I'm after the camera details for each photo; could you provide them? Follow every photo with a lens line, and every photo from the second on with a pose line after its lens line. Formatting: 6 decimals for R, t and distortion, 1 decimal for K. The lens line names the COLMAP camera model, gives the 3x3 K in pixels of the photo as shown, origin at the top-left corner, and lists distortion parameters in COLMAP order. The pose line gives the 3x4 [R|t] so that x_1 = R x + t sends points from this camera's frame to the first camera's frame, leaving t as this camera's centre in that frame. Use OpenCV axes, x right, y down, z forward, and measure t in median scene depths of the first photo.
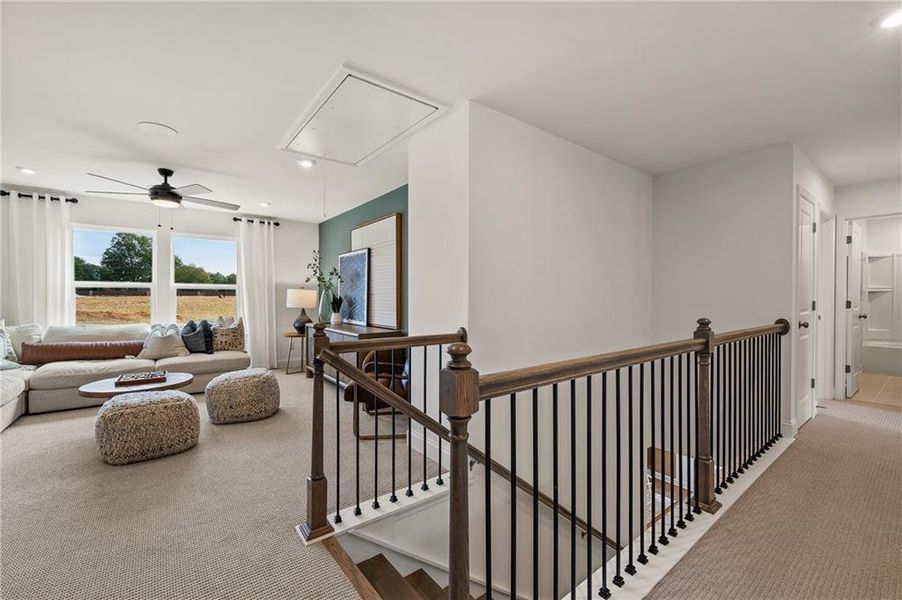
lens RADIAL K [[363.6, 0, 450.6], [0, 363.6, 299.4], [0, 0, 1]] dist [-0.002904, -0.001773]
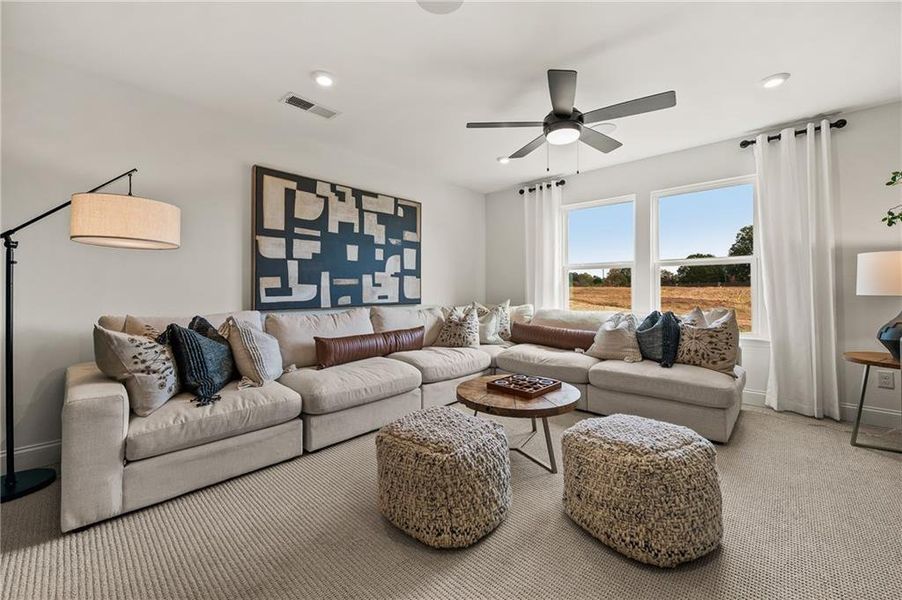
lens RADIAL K [[363.6, 0, 447.0], [0, 363.6, 289.0], [0, 0, 1]] dist [-0.002904, -0.001773]
pose [[0.171399, -0.000471, -0.985202, -0.118606], [-0.002861, 0.999995, -0.000975, 0.020110], [0.985197, 0.002986, 0.171397, 0.523436]]
